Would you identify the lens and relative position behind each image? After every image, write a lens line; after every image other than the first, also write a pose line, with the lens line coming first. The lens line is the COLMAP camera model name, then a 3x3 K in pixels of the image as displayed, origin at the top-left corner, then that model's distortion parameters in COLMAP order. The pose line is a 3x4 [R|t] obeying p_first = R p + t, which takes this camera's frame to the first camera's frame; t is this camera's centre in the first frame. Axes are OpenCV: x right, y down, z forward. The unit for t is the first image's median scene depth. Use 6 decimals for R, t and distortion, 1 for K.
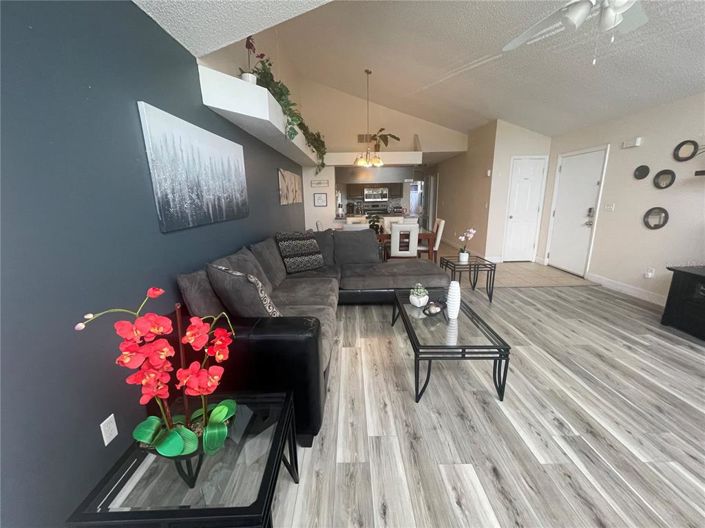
lens RADIAL K [[285.1, 0, 349.4], [0, 285.1, 264.1], [0, 0, 1]] dist [-0.006330, 0.001130]
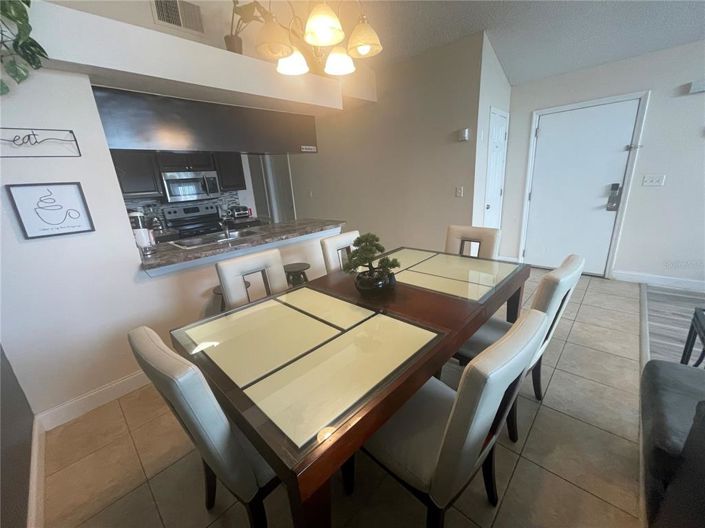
lens RADIAL K [[285.1, 0, 349.4], [0, 285.1, 264.1], [0, 0, 1]] dist [-0.006330, 0.001130]
pose [[0.684761, -0.234837, 0.689894, -0.162733], [0.216628, 0.969459, 0.114984, -0.233182], [-0.695827, 0.070714, 0.714720, 0.985566]]
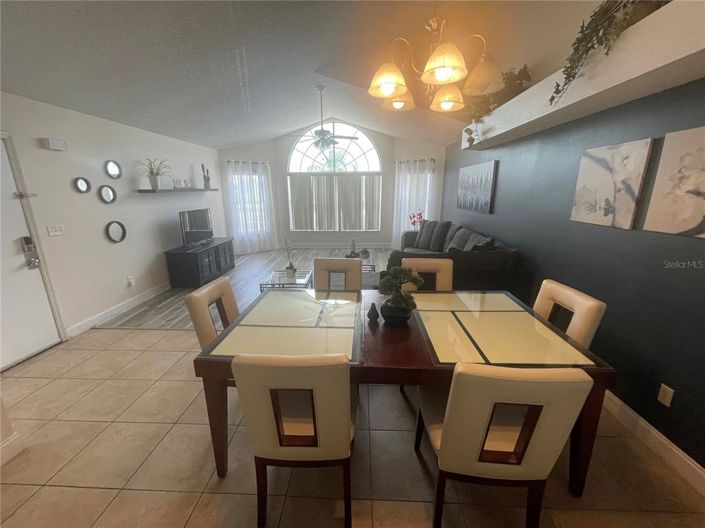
lens RADIAL K [[285.1, 0, 349.4], [0, 285.1, 264.1], [0, 0, 1]] dist [-0.006330, 0.001130]
pose [[-0.998984, 0.016861, 0.041793, 0.154309], [0.034370, 0.884872, 0.464565, -0.405773], [-0.029148, 0.465529, -0.884552, 1.553677]]
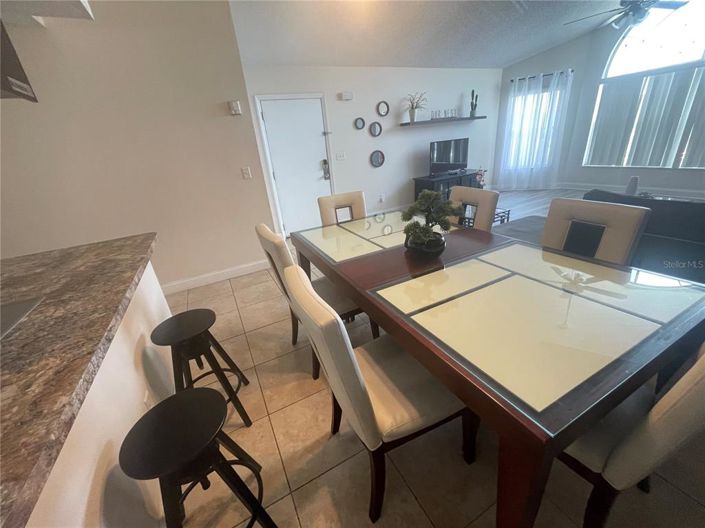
lens RADIAL K [[285.1, 0, 349.4], [0, 285.1, 264.1], [0, 0, 1]] dist [-0.006330, 0.001130]
pose [[-0.459670, -0.289292, 0.839651, -0.145572], [0.300988, 0.838754, 0.453760, -0.324502], [-0.835530, 0.461305, -0.298476, 1.420752]]
